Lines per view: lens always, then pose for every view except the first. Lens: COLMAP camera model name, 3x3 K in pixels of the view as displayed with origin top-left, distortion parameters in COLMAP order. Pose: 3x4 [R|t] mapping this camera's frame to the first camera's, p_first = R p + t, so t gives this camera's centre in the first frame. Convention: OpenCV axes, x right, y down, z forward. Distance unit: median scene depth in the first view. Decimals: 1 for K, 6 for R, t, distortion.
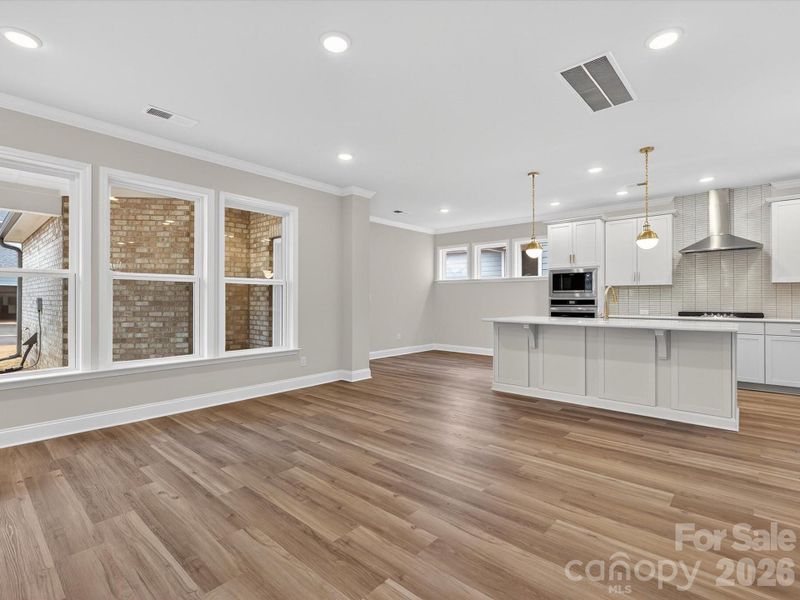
lens RADIAL K [[394.3, 0, 395.0], [0, 394.3, 298.7], [0, 0, 1]] dist [-0.000570, -0.001102]
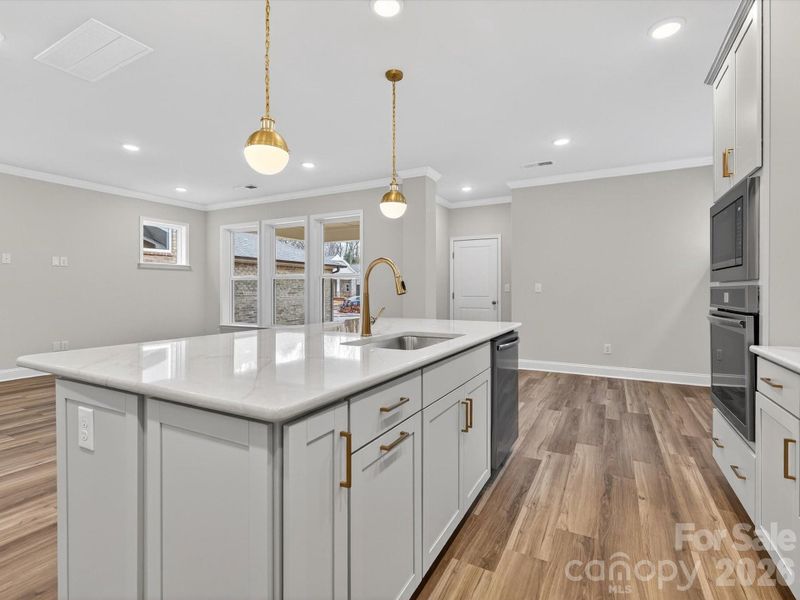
lens RADIAL K [[394.3, 0, 400.7], [0, 394.3, 289.8], [0, 0, 1]] dist [-0.000570, -0.001102]
pose [[0.236288, -0.001605, -0.971682, 0.910114], [0.001528, 0.999998, -0.001280, 0.003011], [0.971682, -0.001182, 0.236290, 0.857219]]
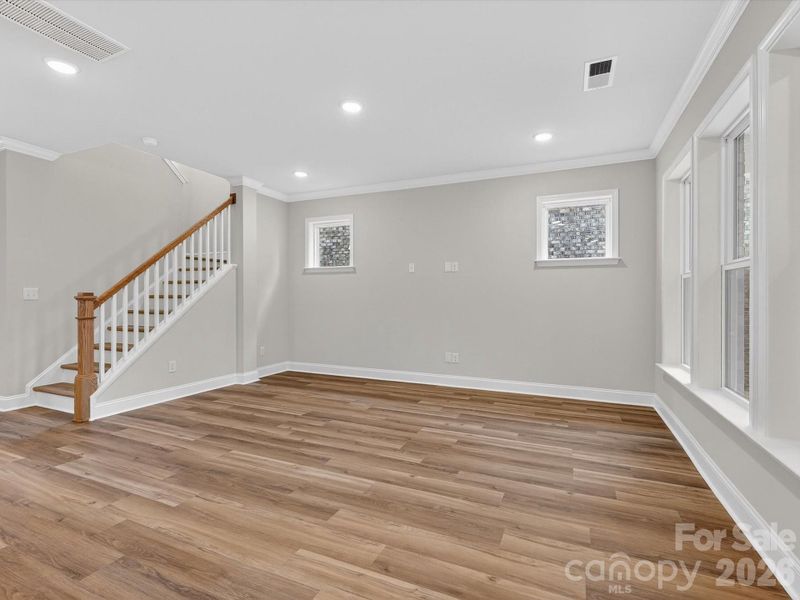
lens RADIAL K [[394.3, 0, 396.6], [0, 394.3, 296.0], [0, 0, 1]] dist [-0.000570, -0.001102]
pose [[-0.952747, -0.004105, -0.303739, 0.051889], [-0.002521, 0.999981, -0.005607, 0.002575], [0.303756, -0.004576, -0.952739, 1.128173]]
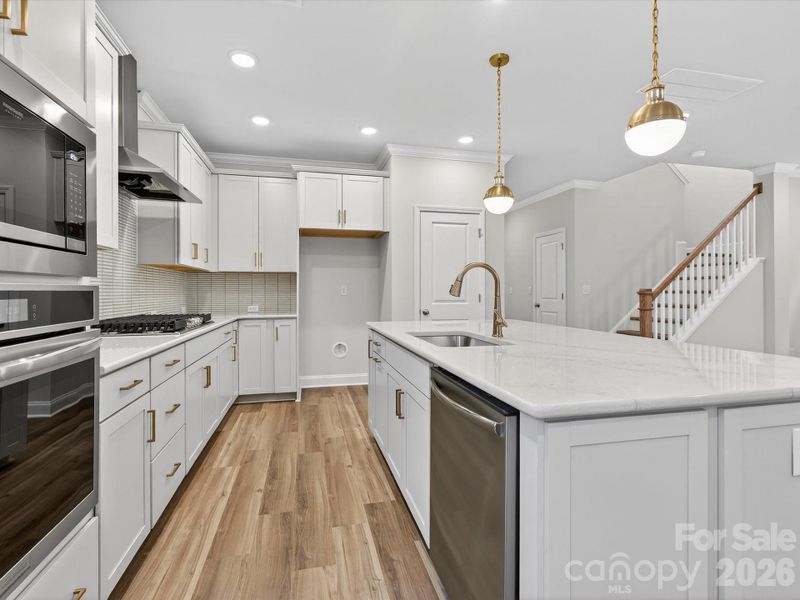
lens RADIAL K [[394.3, 0, 396.2], [0, 394.3, 292.6], [0, 0, 1]] dist [-0.000570, -0.001102]
pose [[-0.819987, -0.003895, 0.572369, 0.334760], [-0.003878, 0.999992, 0.001248, 0.003501], [-0.572369, -0.001196, -0.819995, 1.344477]]
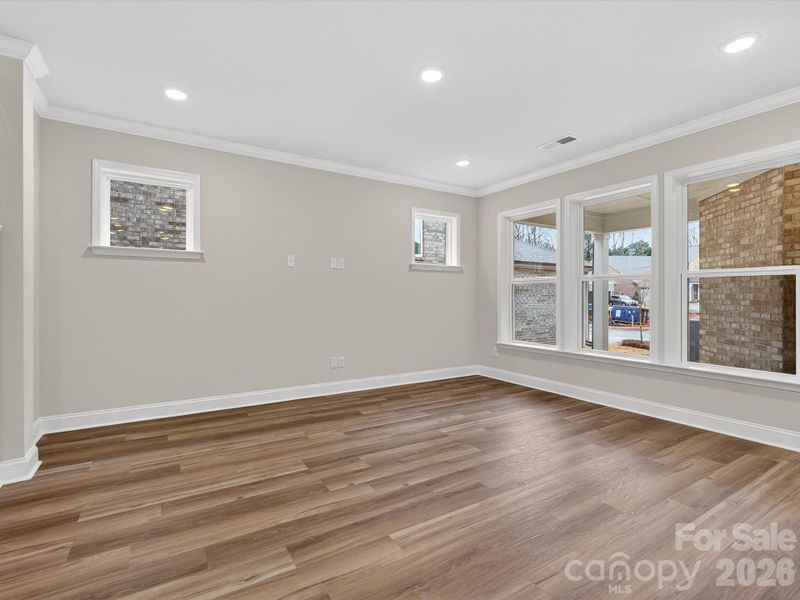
lens RADIAL K [[394.3, 0, 404.0], [0, 394.3, 297.3], [0, 0, 1]] dist [-0.000570, -0.001102]
pose [[-0.273672, 0.001250, -0.961822, 0.473698], [-0.000900, 0.999998, 0.001555, -0.000147], [0.961823, 0.001291, -0.273670, 0.600420]]
